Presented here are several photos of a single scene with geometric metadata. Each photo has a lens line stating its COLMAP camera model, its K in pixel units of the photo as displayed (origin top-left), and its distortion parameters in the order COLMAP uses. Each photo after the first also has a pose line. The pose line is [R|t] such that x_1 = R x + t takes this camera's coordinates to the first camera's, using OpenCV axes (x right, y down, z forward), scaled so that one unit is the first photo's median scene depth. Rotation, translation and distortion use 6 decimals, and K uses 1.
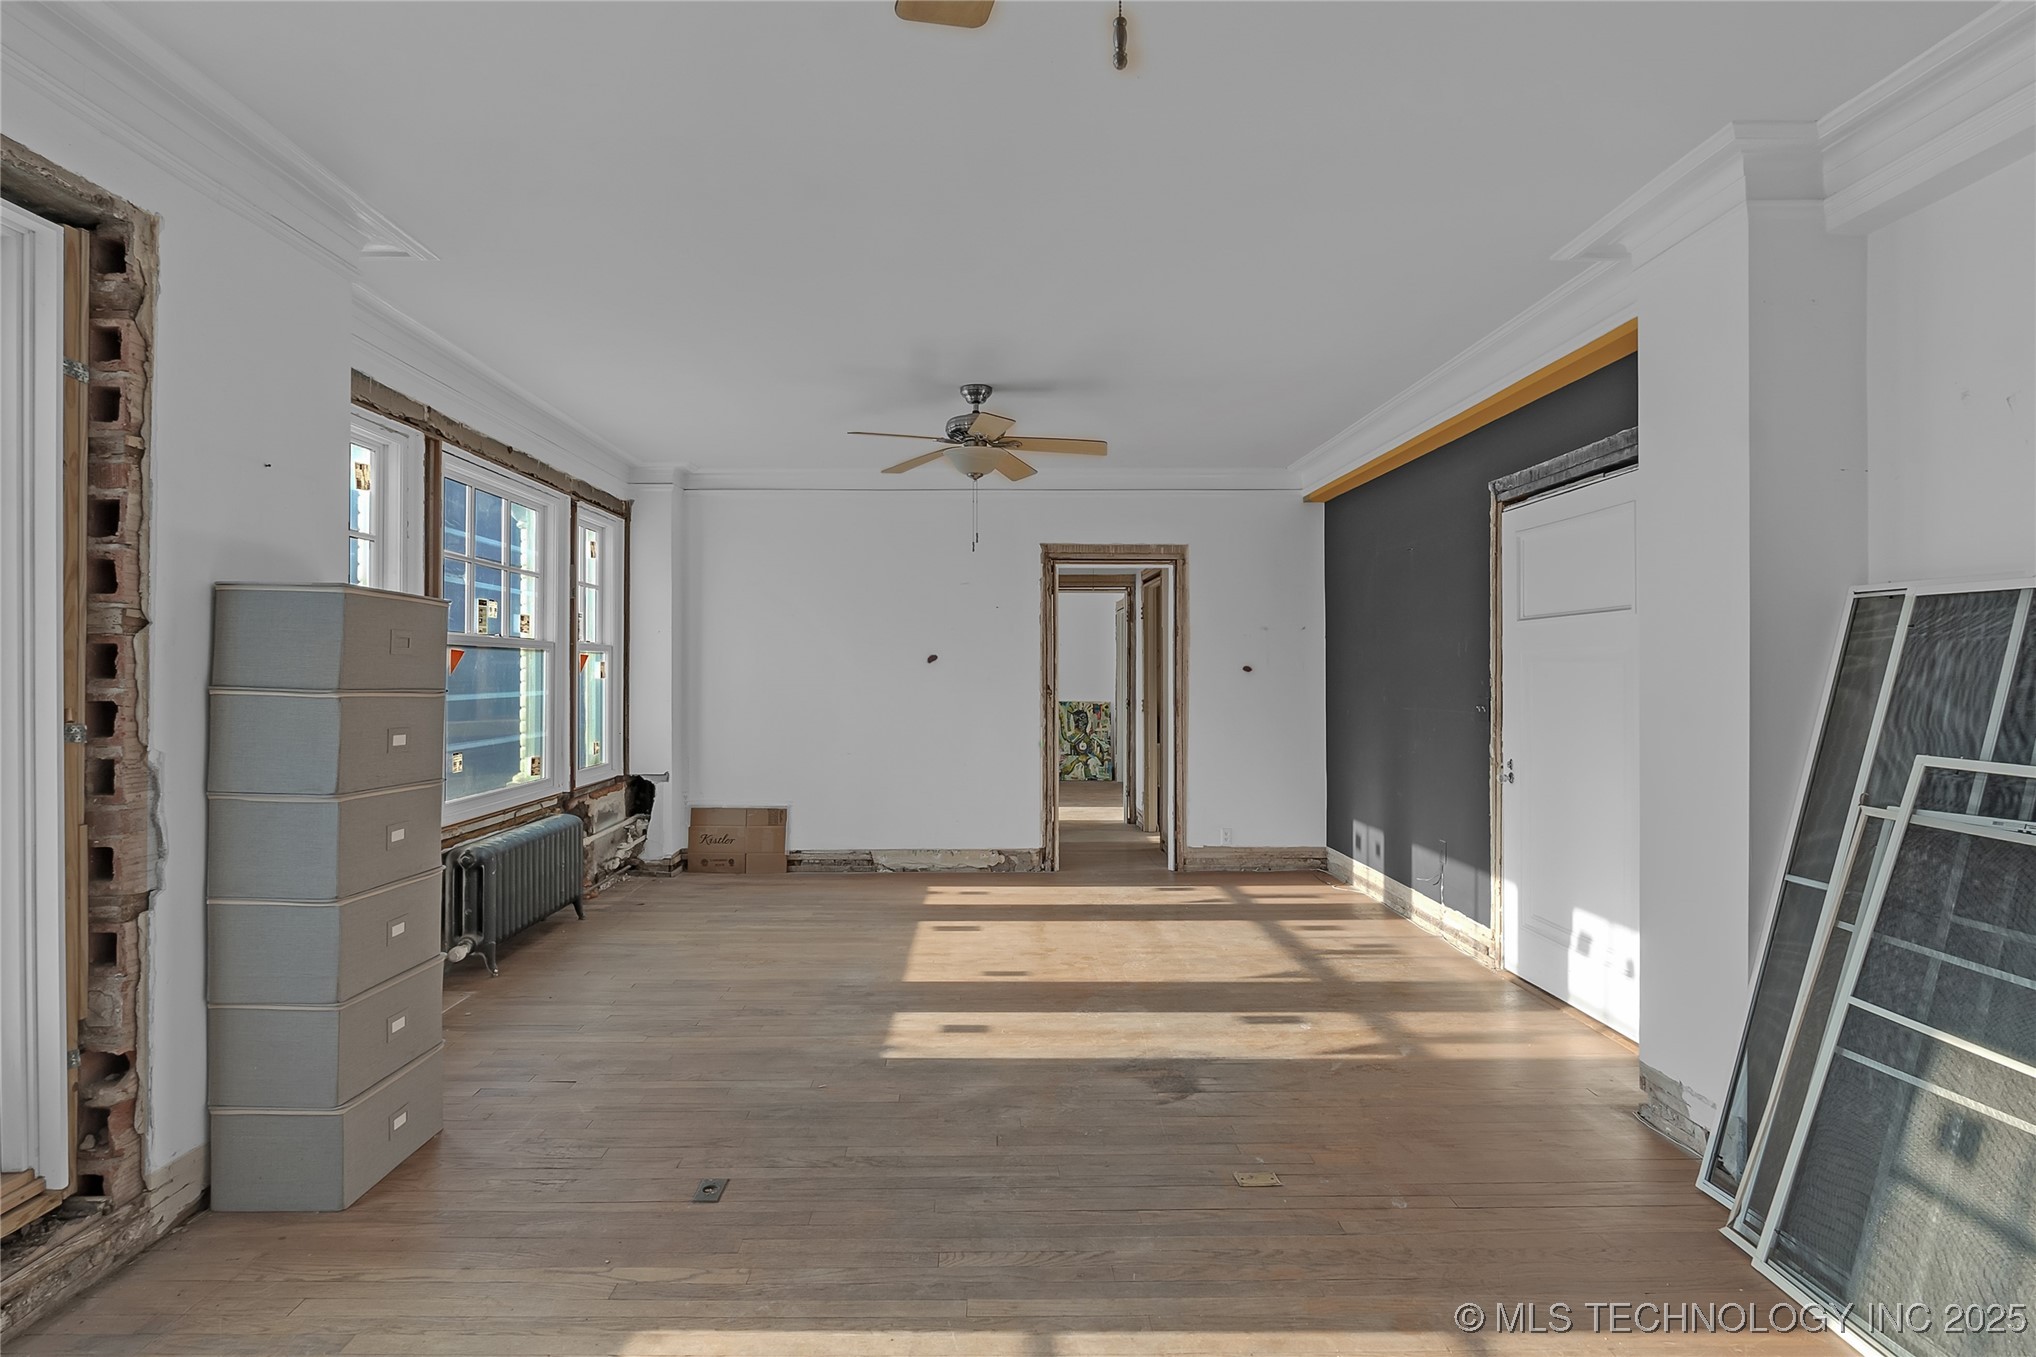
lens RADIAL K [[953.1, 0, 997.9], [0, 953.1, 673.9], [0, 0, 1]] dist [-0.008120, 0.000370]
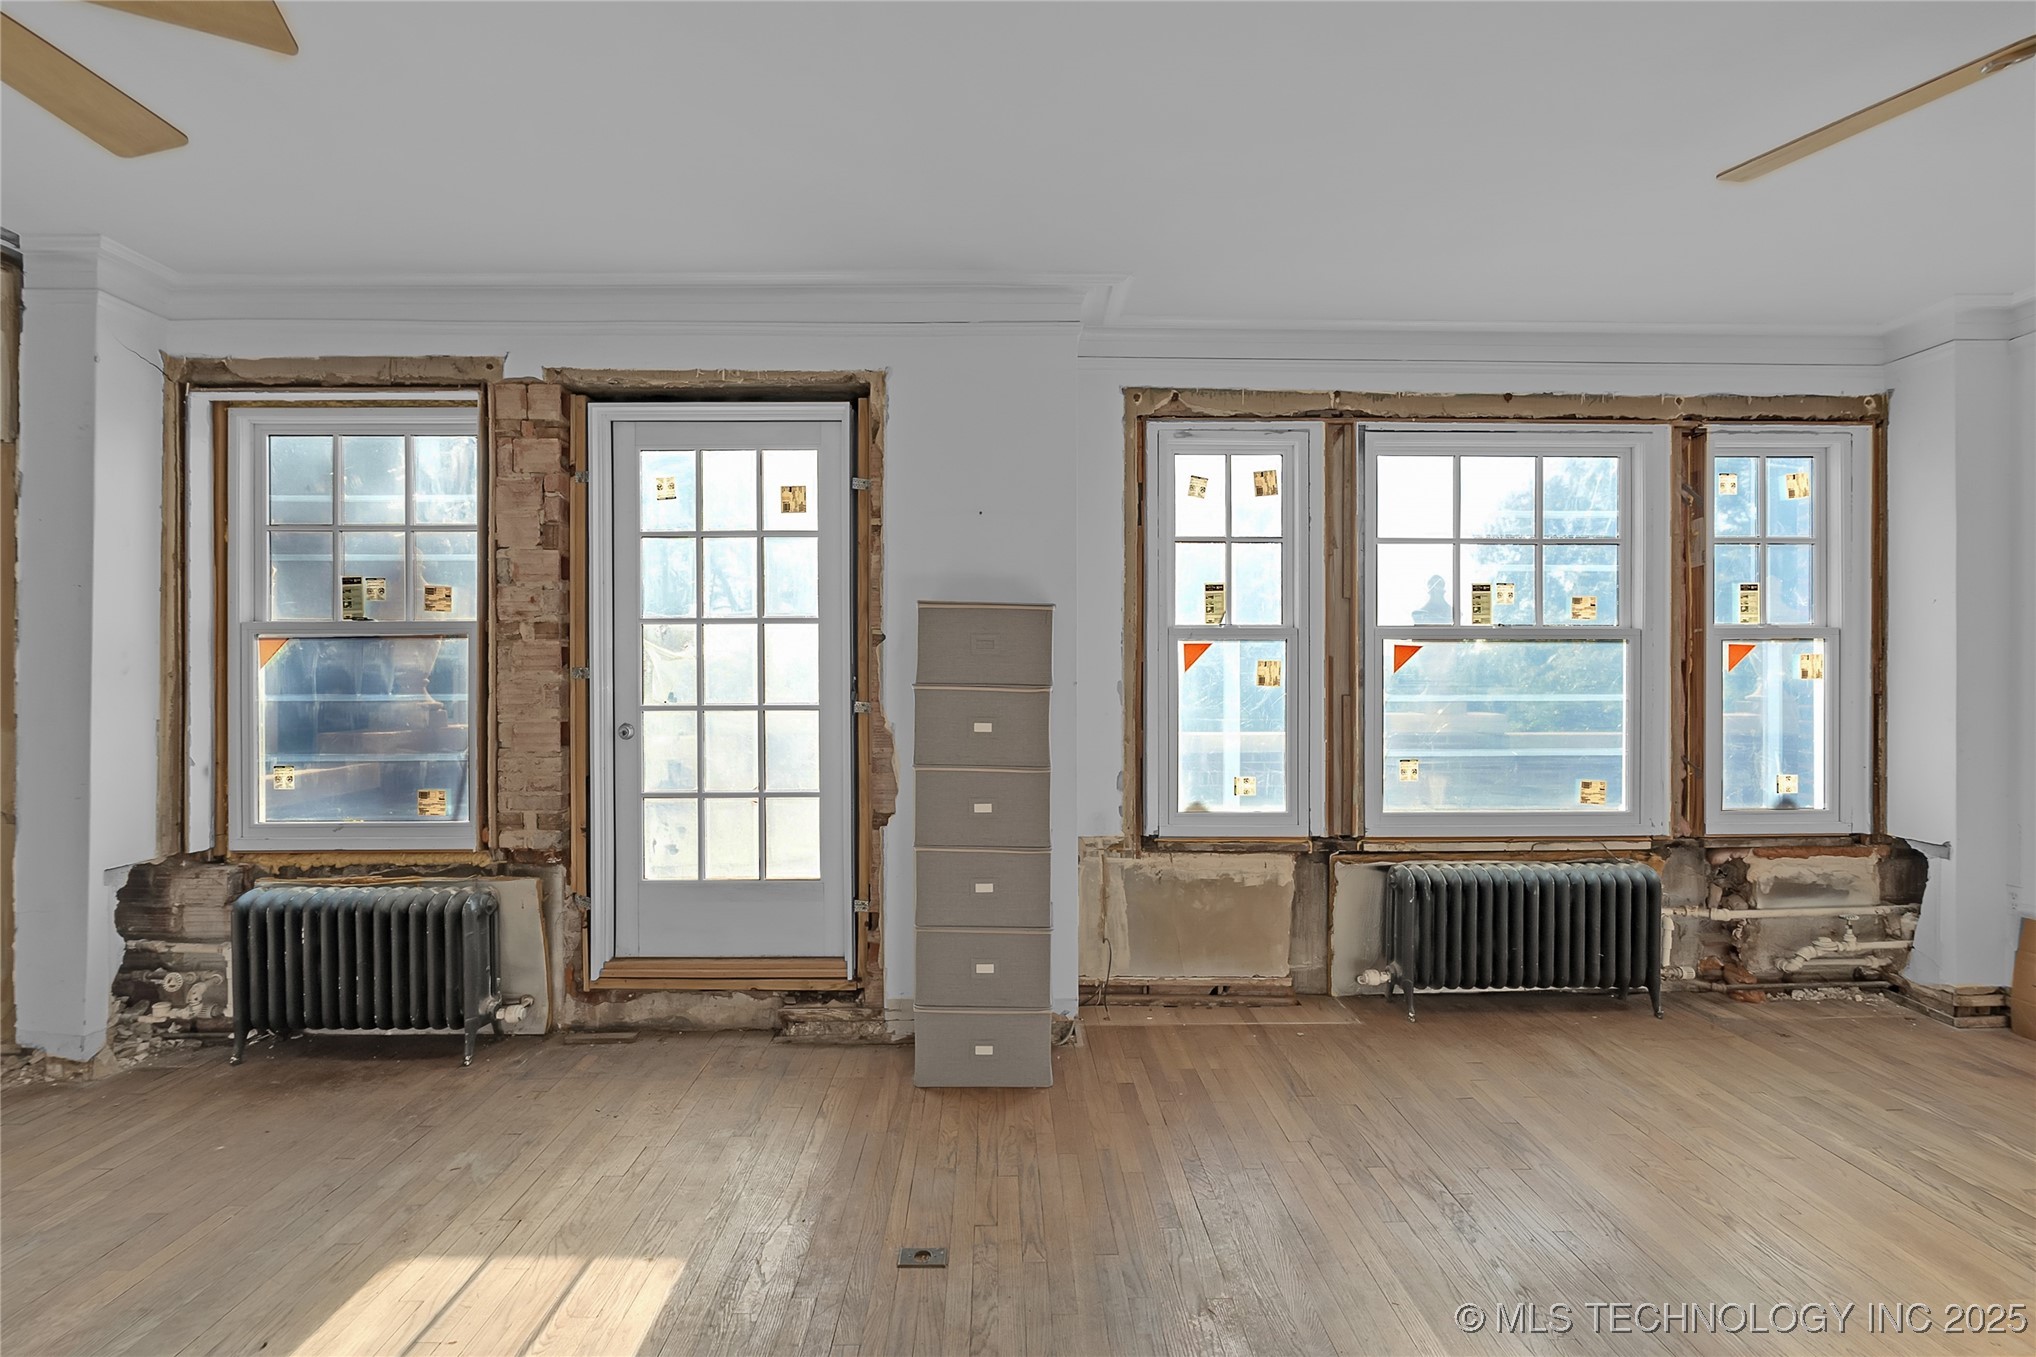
lens RADIAL K [[953.1, 0, 997.9], [0, 953.1, 673.9], [0, 0, 1]] dist [-0.008120, 0.000370]
pose [[-0.003357, 0.005606, -0.999979, 0.286655], [-0.001827, 0.999983, 0.005612, -0.001999], [0.999993, 0.001846, -0.003347, 0.529670]]
